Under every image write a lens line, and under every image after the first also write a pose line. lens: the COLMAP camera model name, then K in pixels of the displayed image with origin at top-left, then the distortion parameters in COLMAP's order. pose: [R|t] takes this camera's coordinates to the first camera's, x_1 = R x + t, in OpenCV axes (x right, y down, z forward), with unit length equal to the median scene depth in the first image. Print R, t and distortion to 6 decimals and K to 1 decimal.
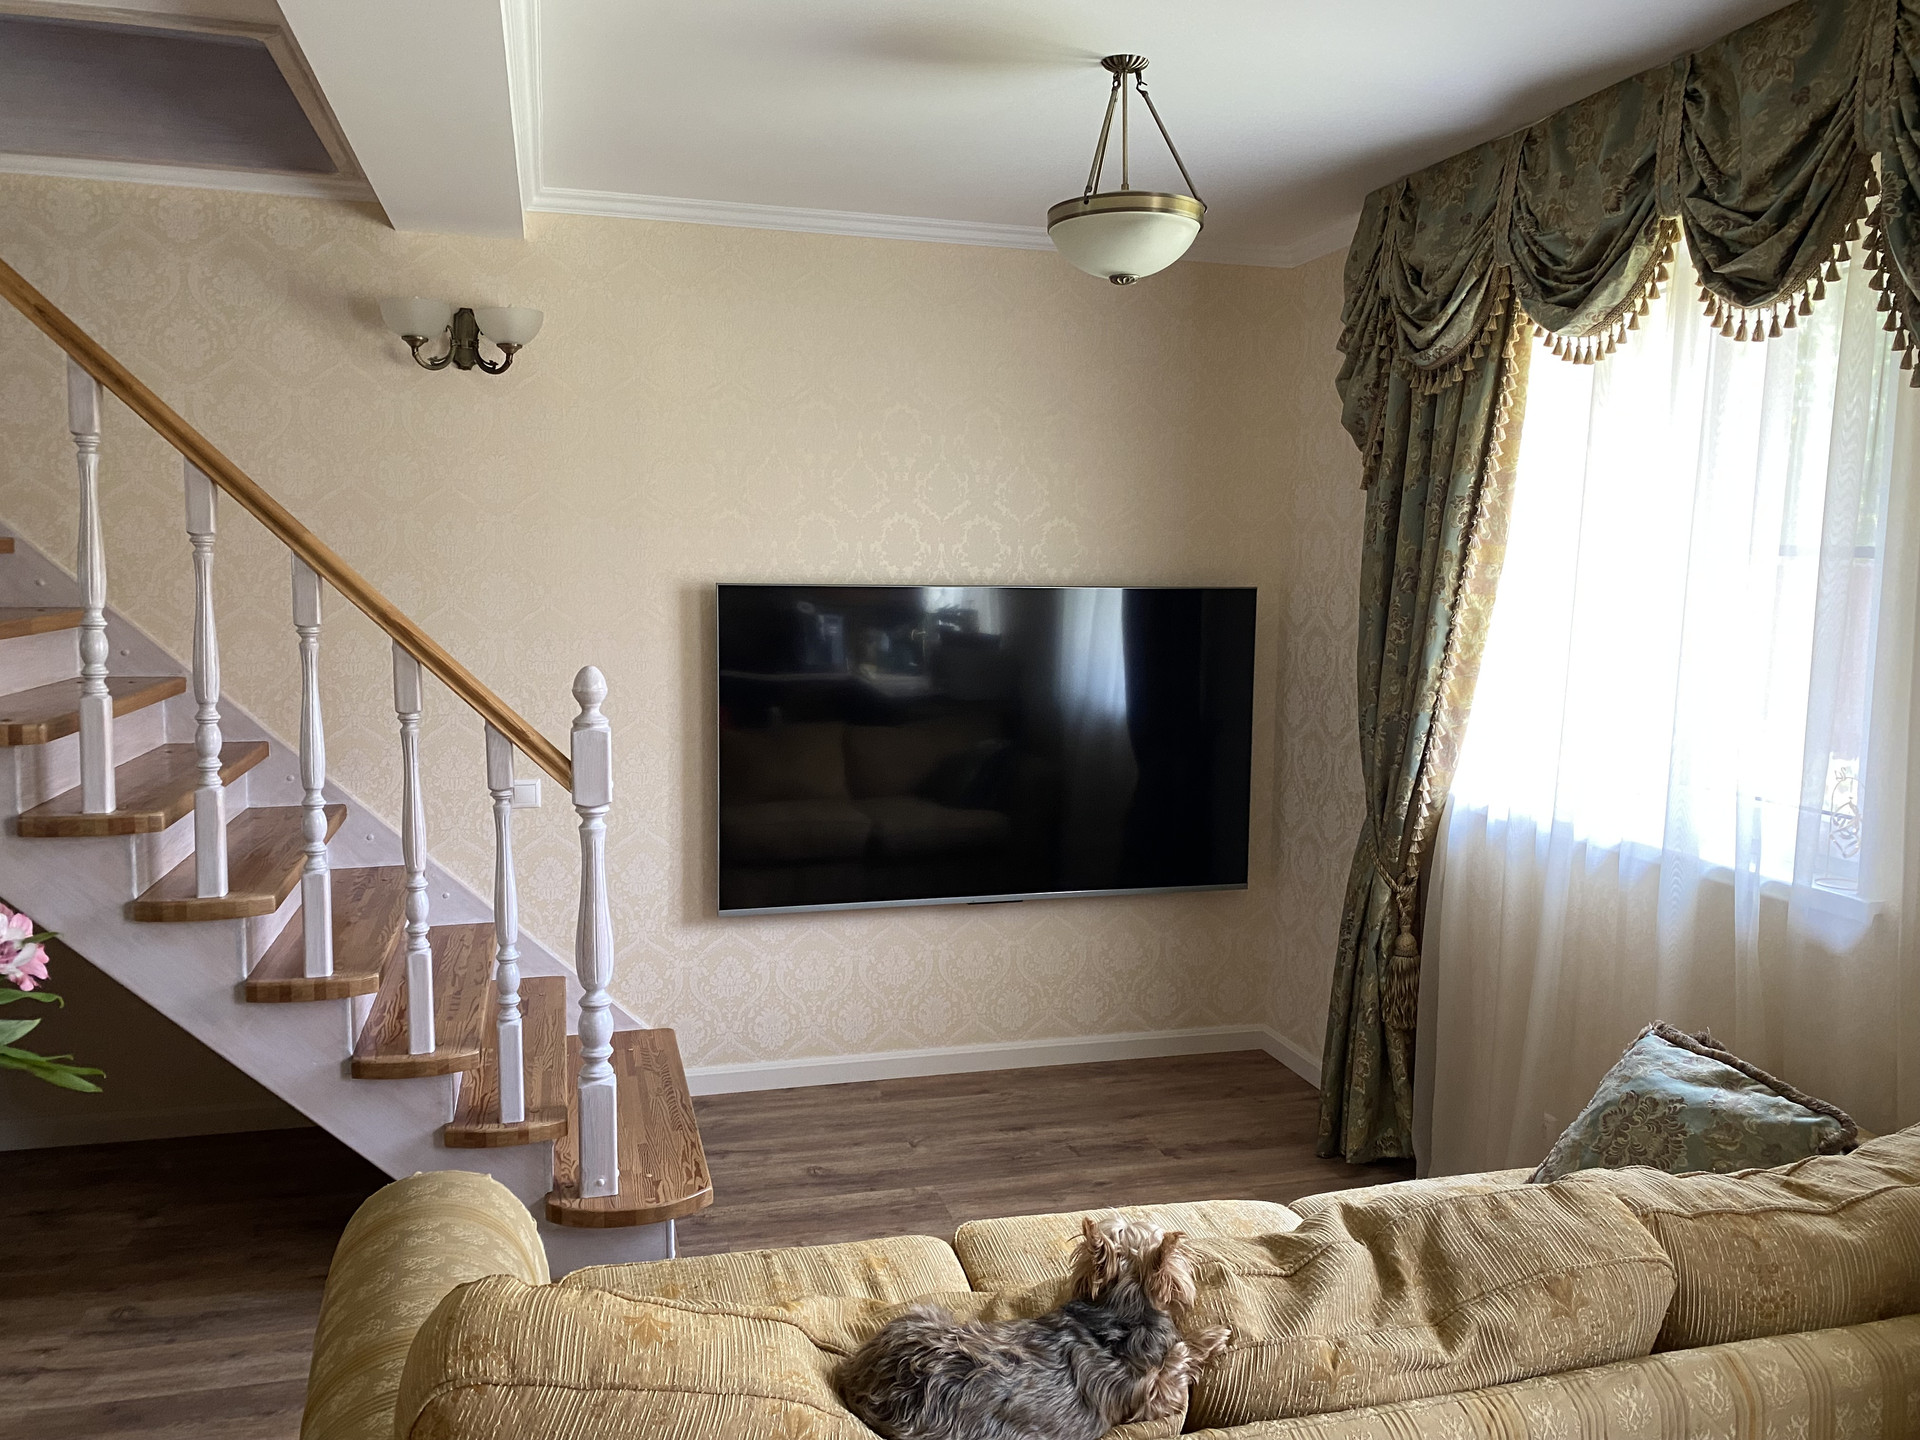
lens RADIAL K [[1487.1, 0, 954.1], [0, 1487.1, 704.8], [0, 0, 1]] dist [0.062461, -0.057171]
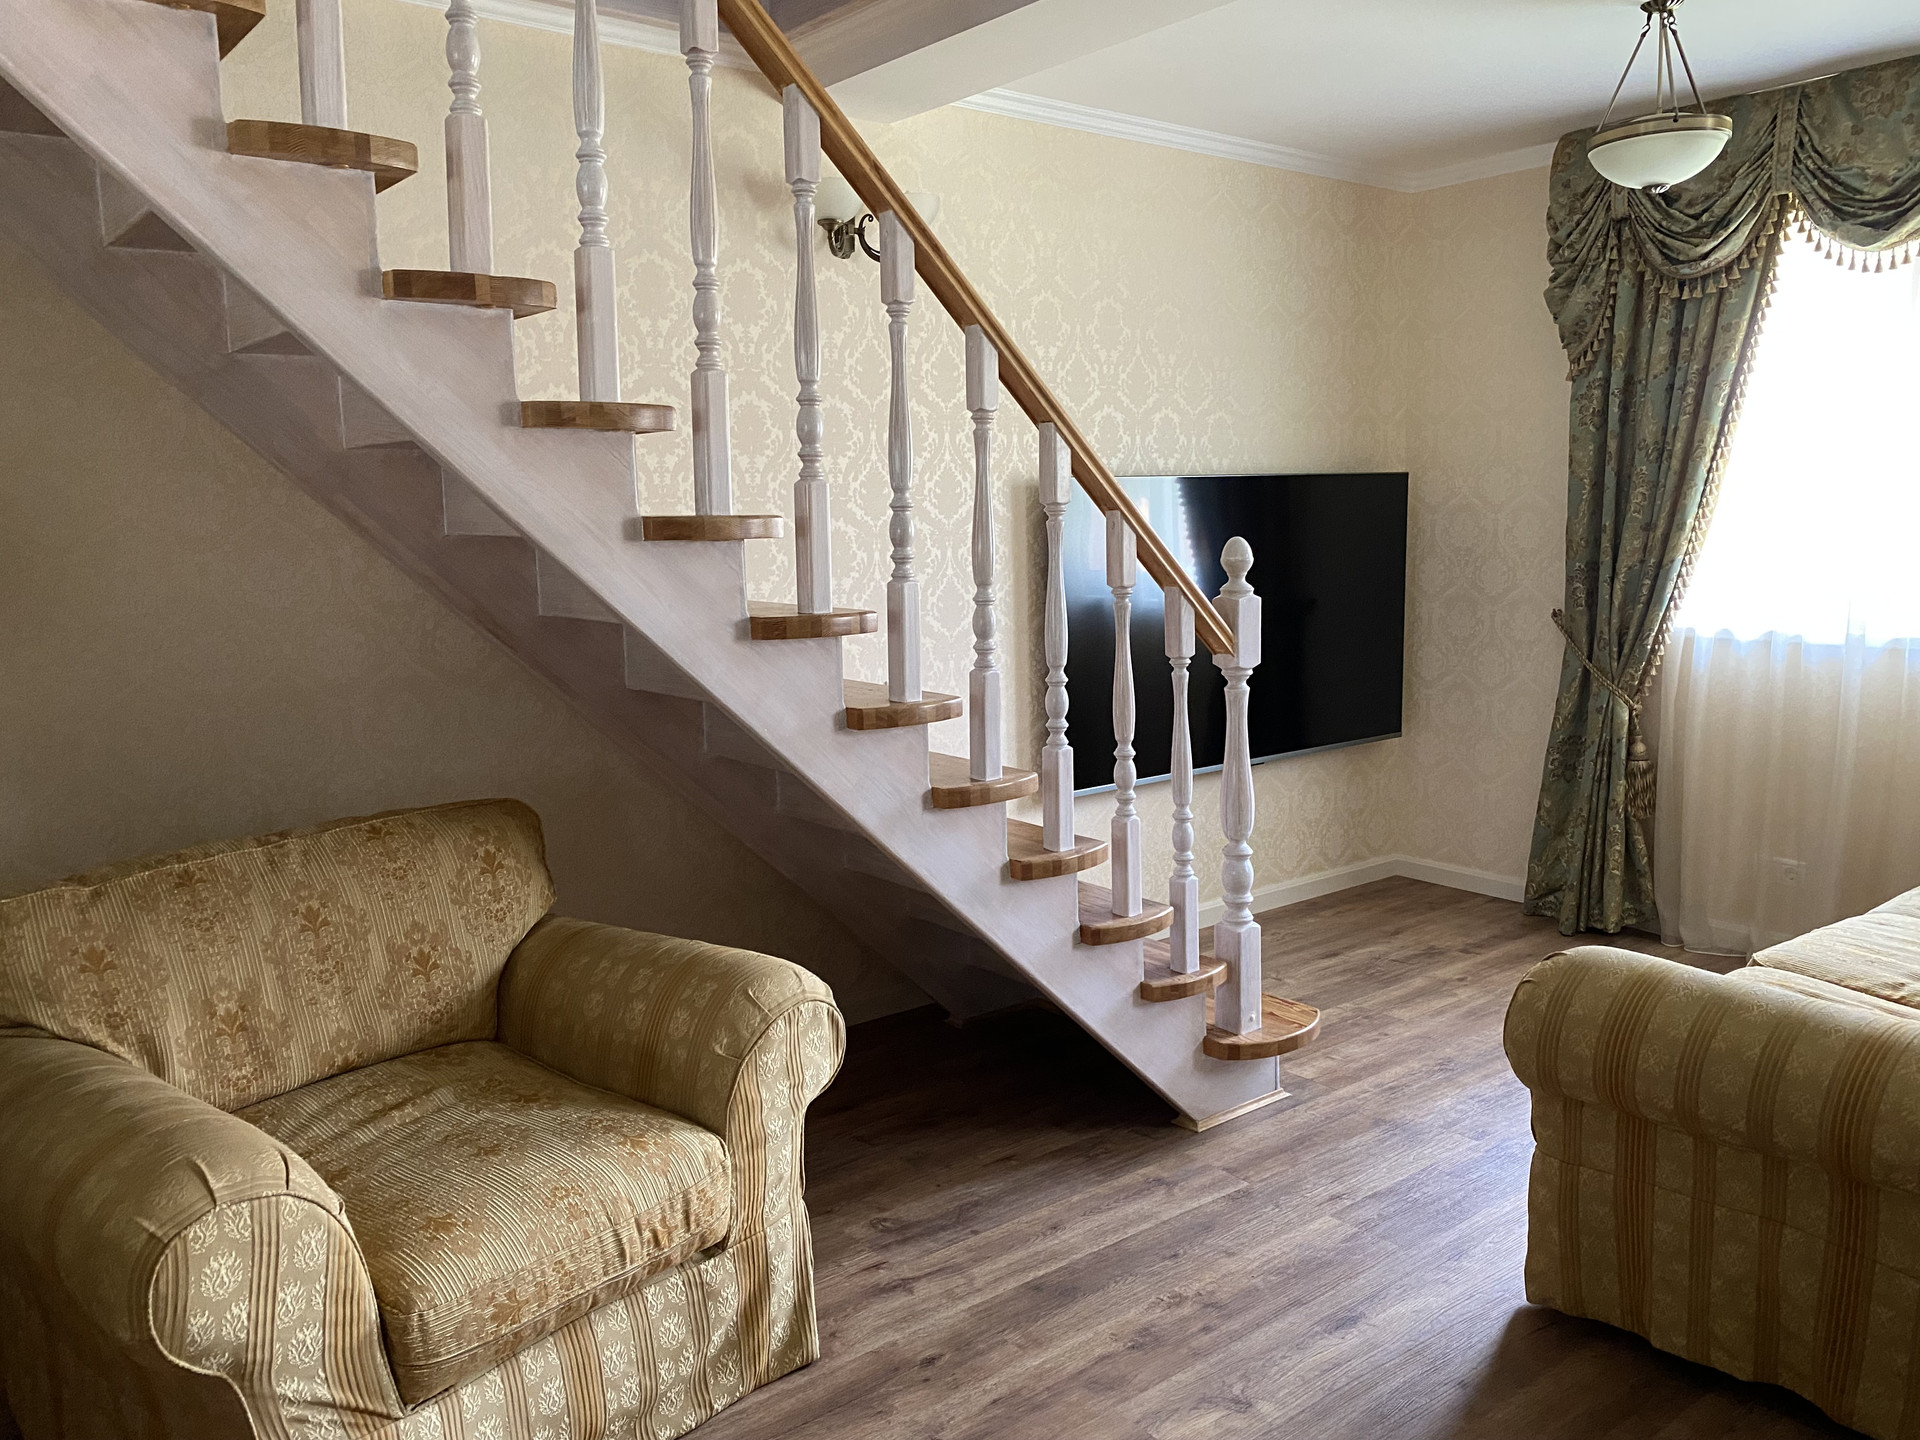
lens RADIAL K [[1487.1, 0, 974.8], [0, 1487.1, 706.4], [0, 0, 1]] dist [0.062461, -0.057171]
pose [[0.914094, -0.083966, 0.396714, -0.752101], [0.069196, 0.996277, 0.051427, 0.023655], [-0.399555, -0.019559, 0.916501, 0.092209]]
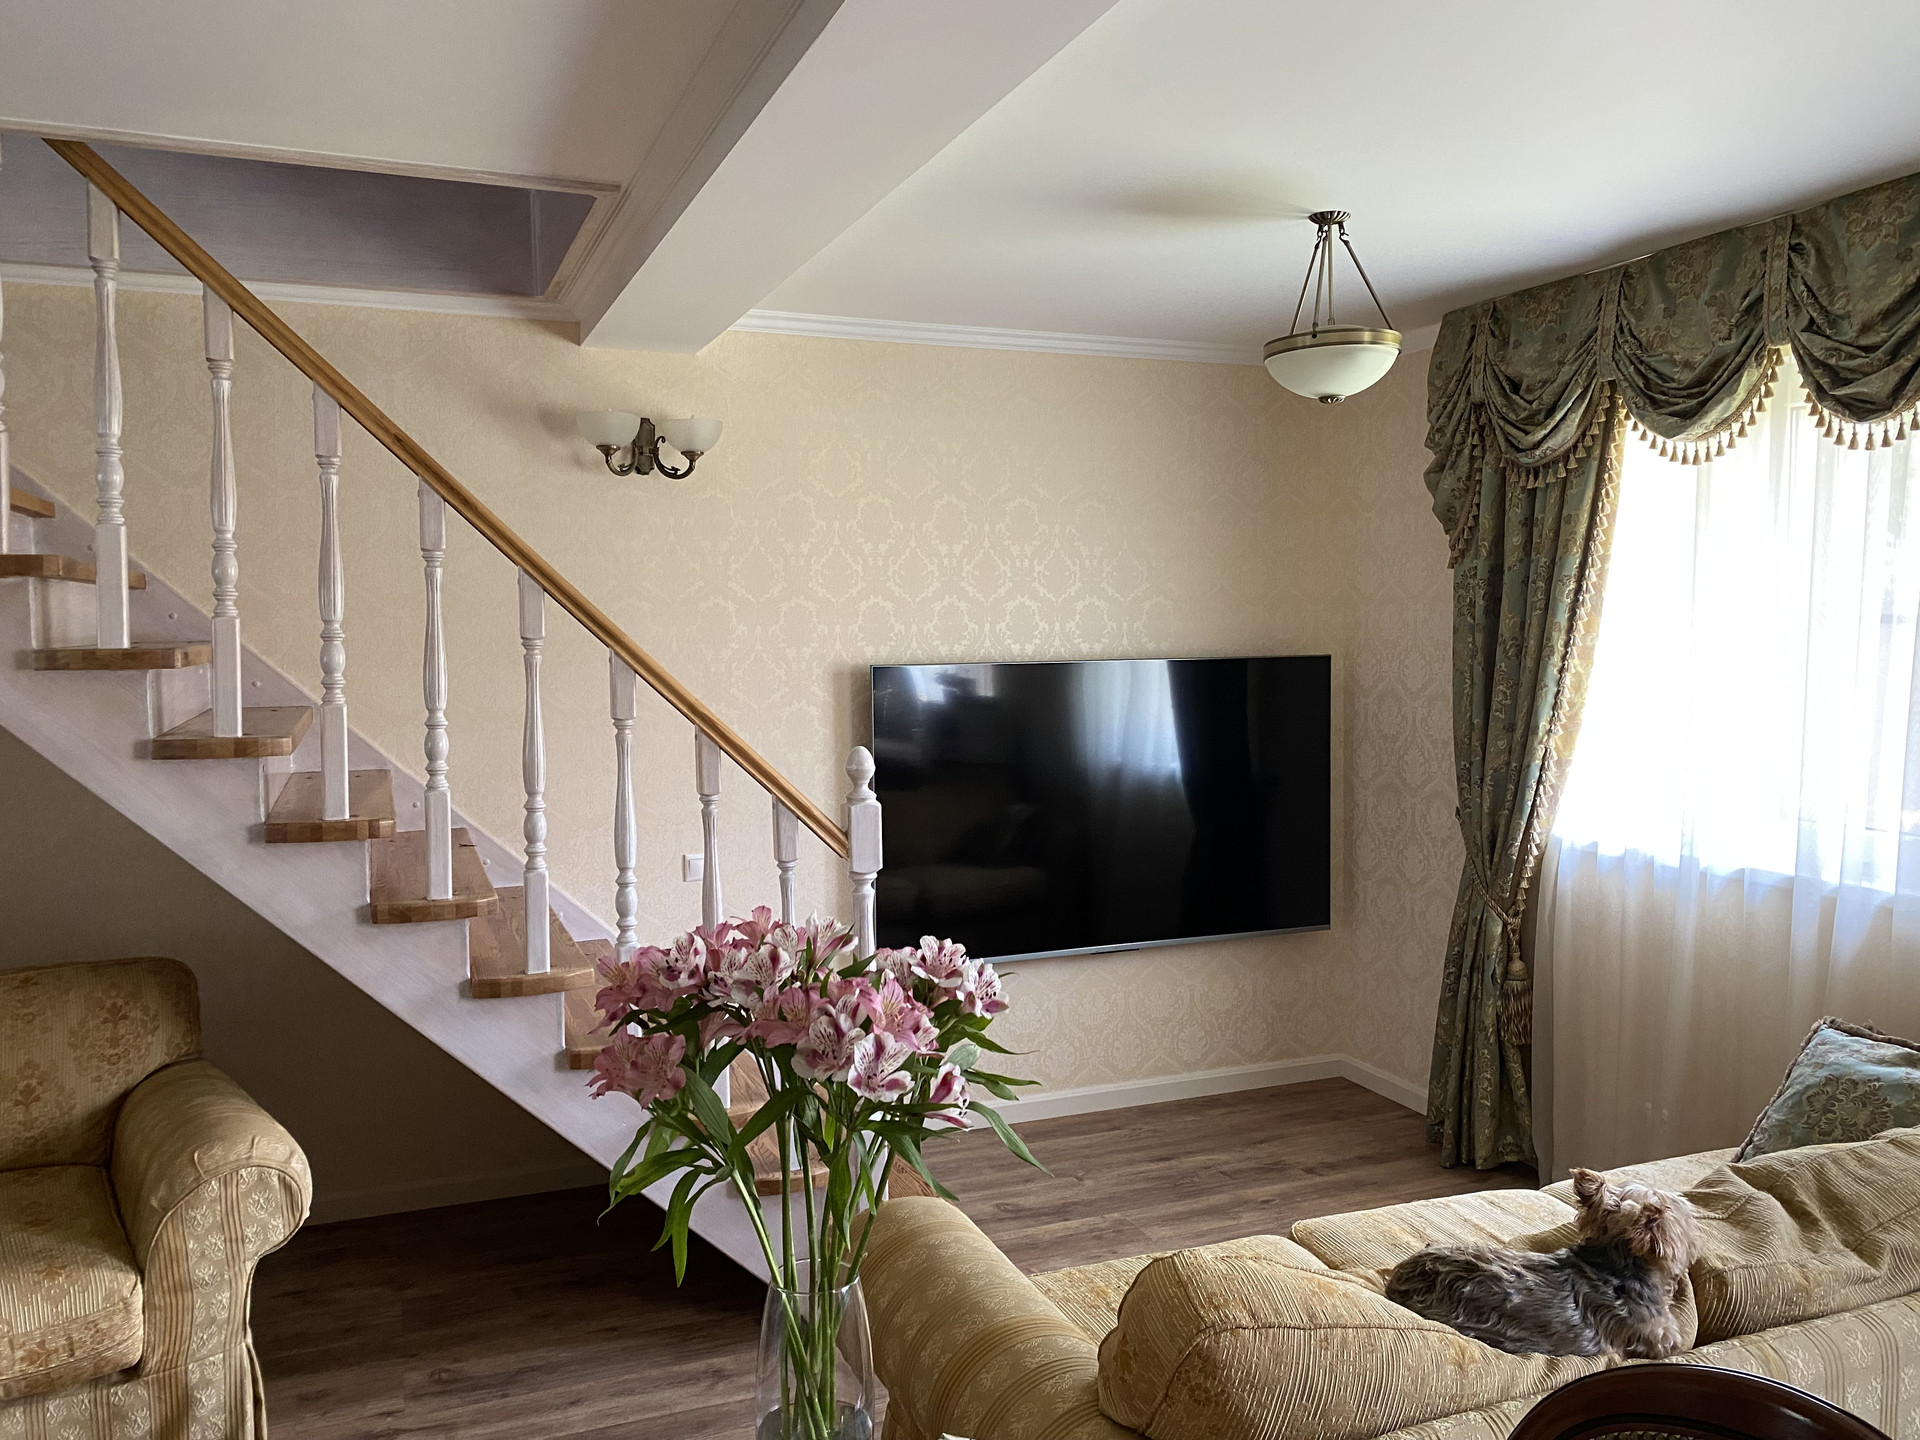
lens RADIAL K [[1487.1, 0, 951.2], [0, 1487.1, 708.8], [0, 0, 1]] dist [0.062461, -0.057171]
pose [[0.993233, -0.029525, 0.112322, -0.265778], [0.033939, 0.998716, -0.037597, -0.009159], [-0.111068, 0.041155, 0.992960, -0.091412]]
